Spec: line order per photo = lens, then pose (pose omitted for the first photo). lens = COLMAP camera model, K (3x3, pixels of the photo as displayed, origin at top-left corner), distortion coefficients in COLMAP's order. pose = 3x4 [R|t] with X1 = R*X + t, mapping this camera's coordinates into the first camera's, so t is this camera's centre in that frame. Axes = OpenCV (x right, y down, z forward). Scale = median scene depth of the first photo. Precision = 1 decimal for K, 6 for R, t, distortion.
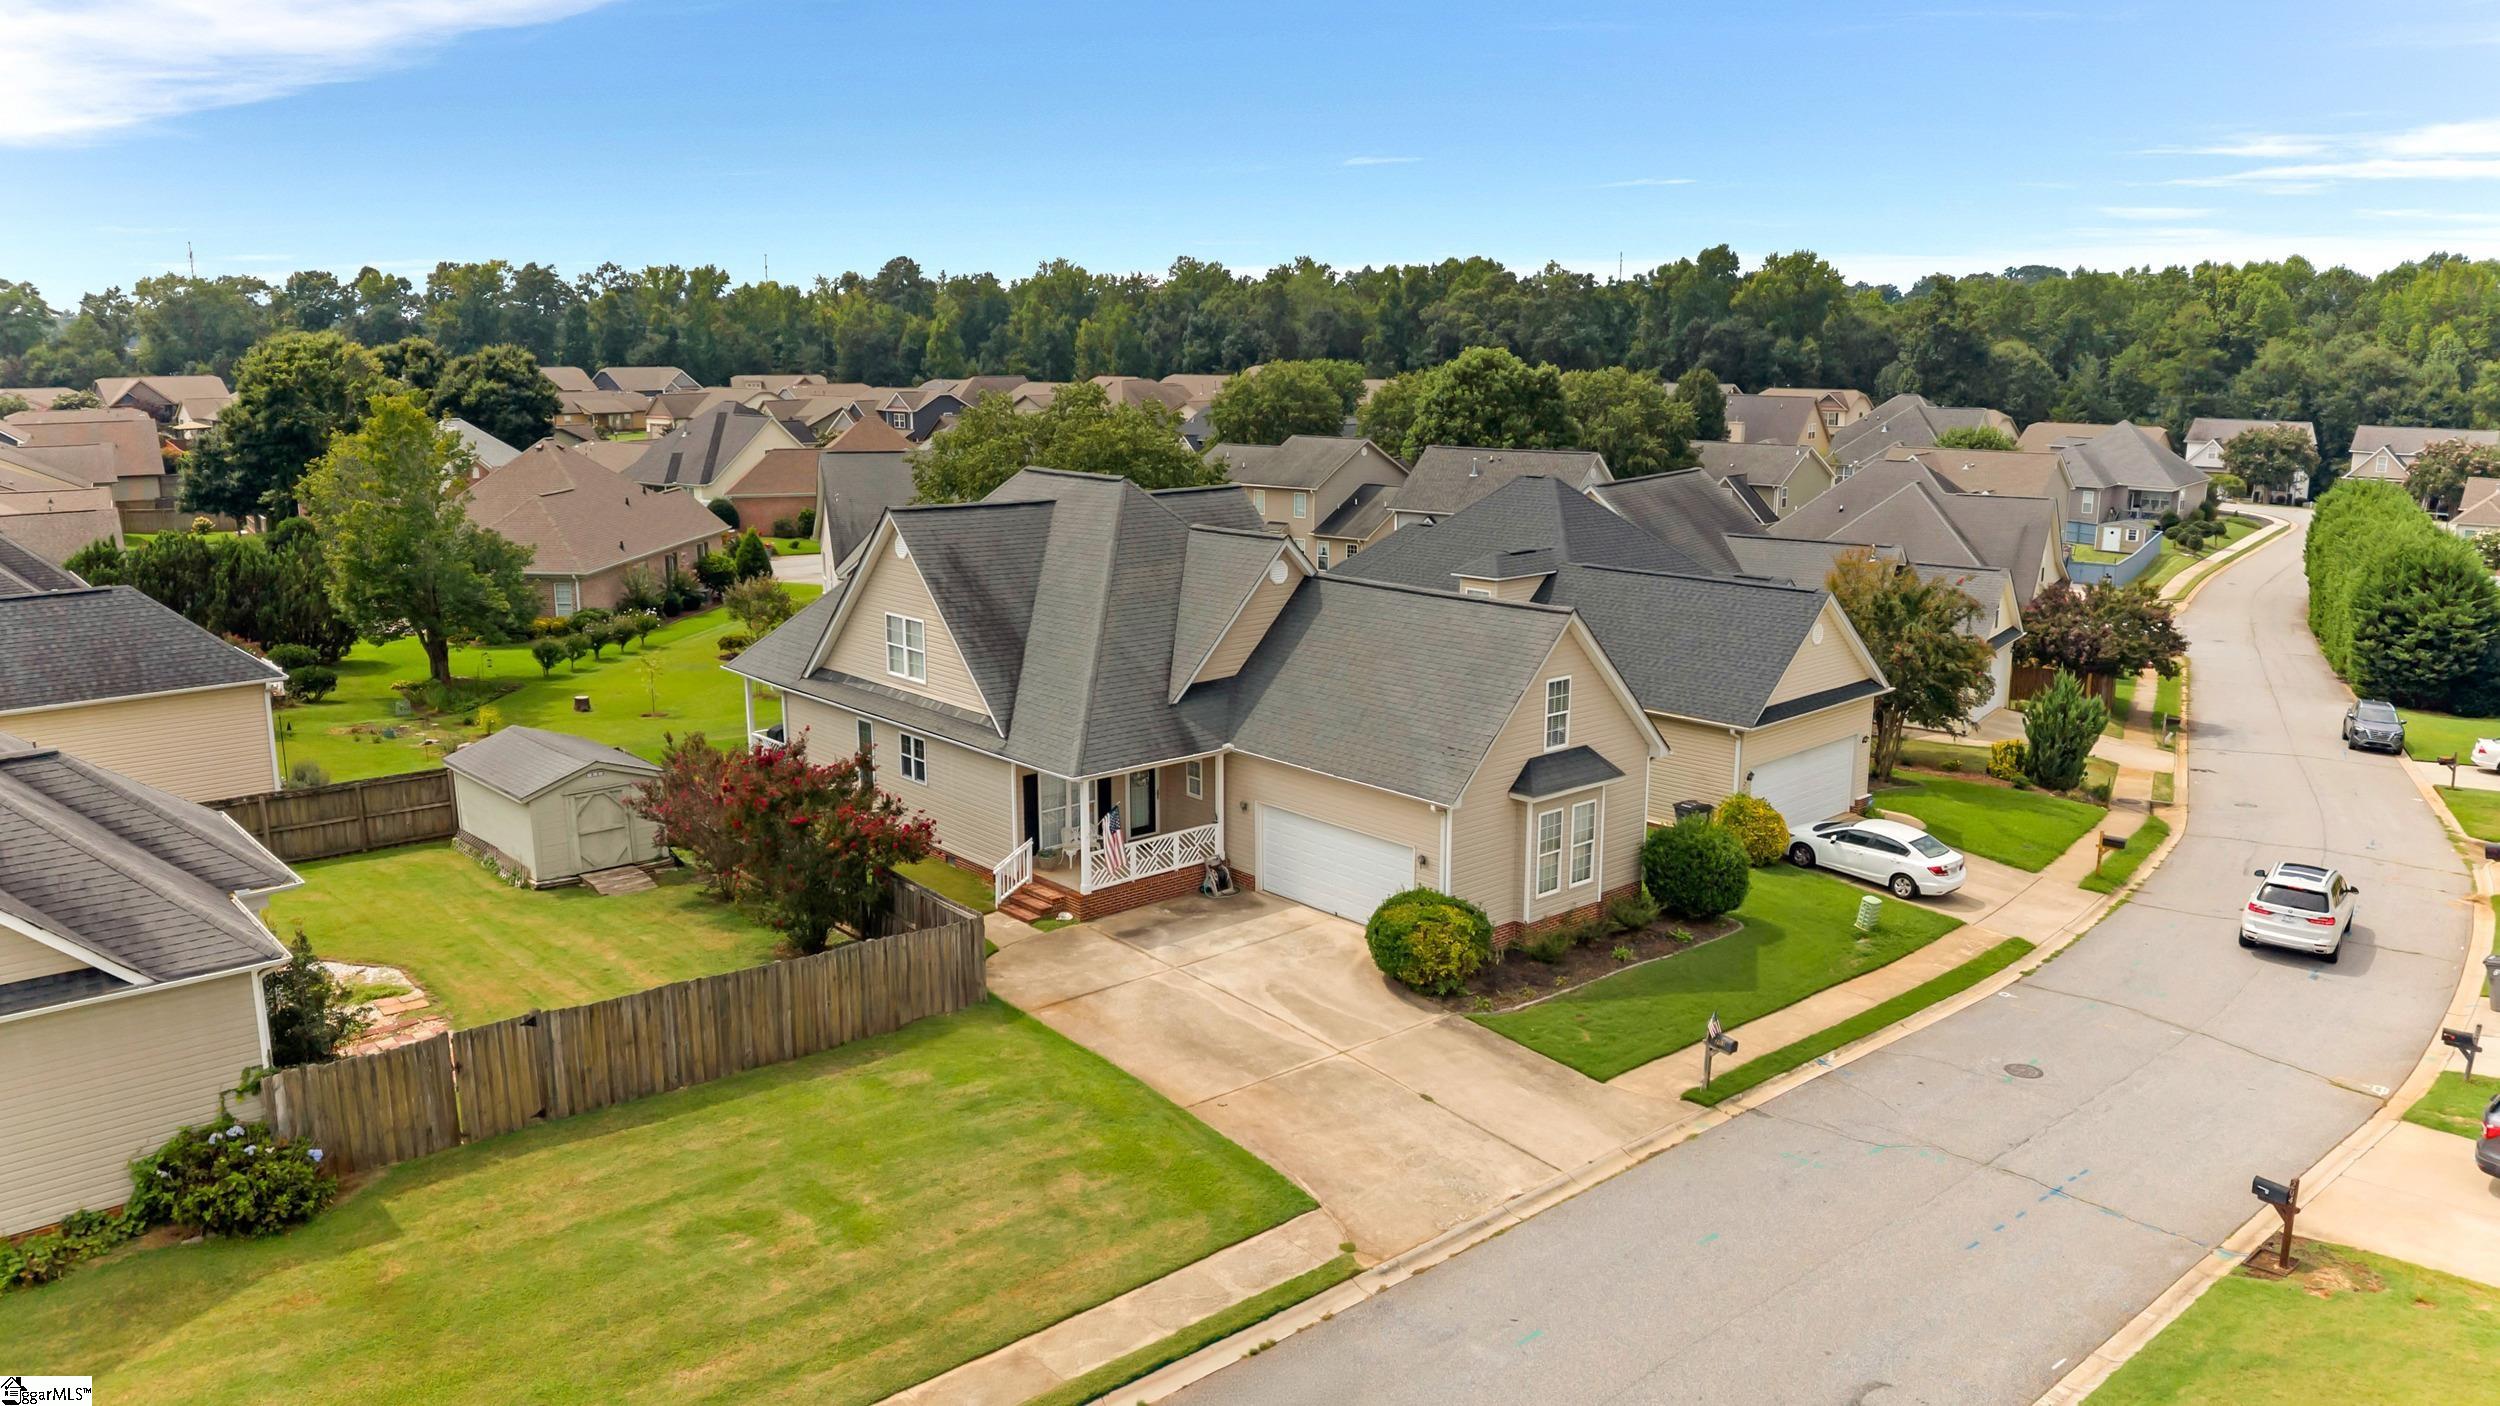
lens RADIAL K [[1745.2, 0, 1250.0], [0, 1745.2, 703.0], [0, 0, 1]] dist [0.022454, -0.084113]
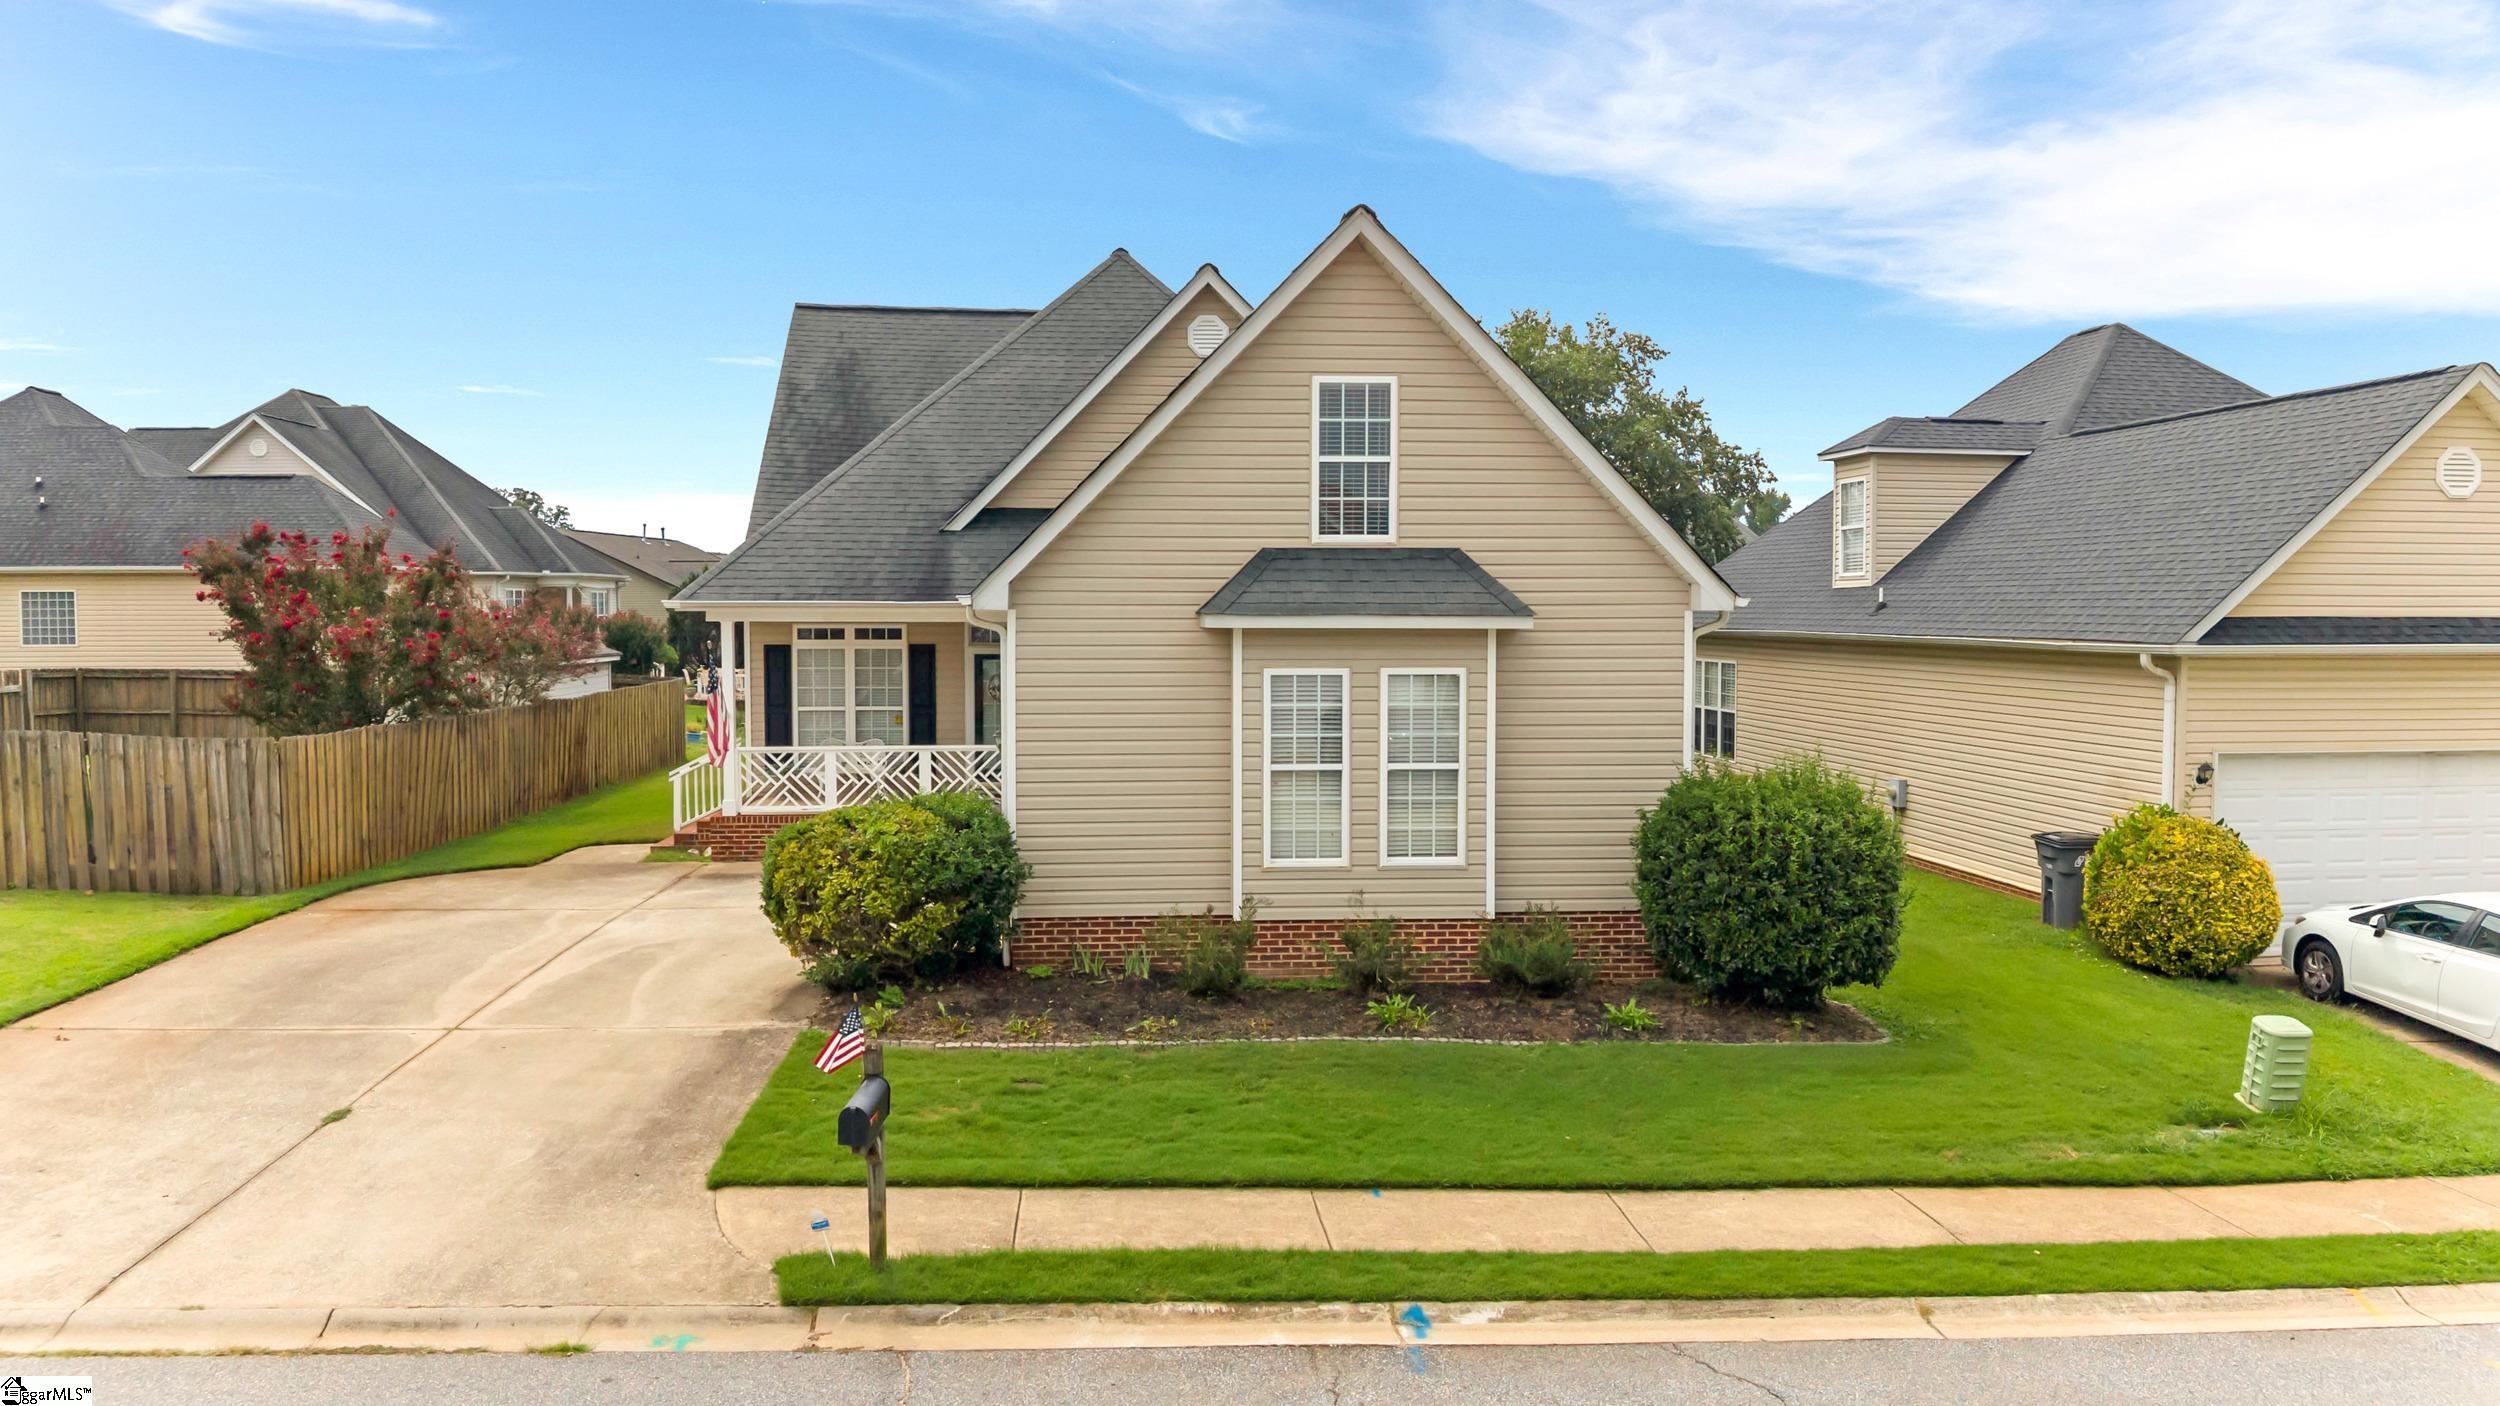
lens RADIAL K [[1767.2, 0, 1250.0], [0, 1767.2, 703.0], [0, 0, 1]] dist [-0.033442, -0.022996]
pose [[0.801643, 0.030753, -0.597011, 0.406969], [-0.121185, 0.986301, -0.111917, 0.115670], [0.585391, 0.162067, 0.794388, 0.607312]]
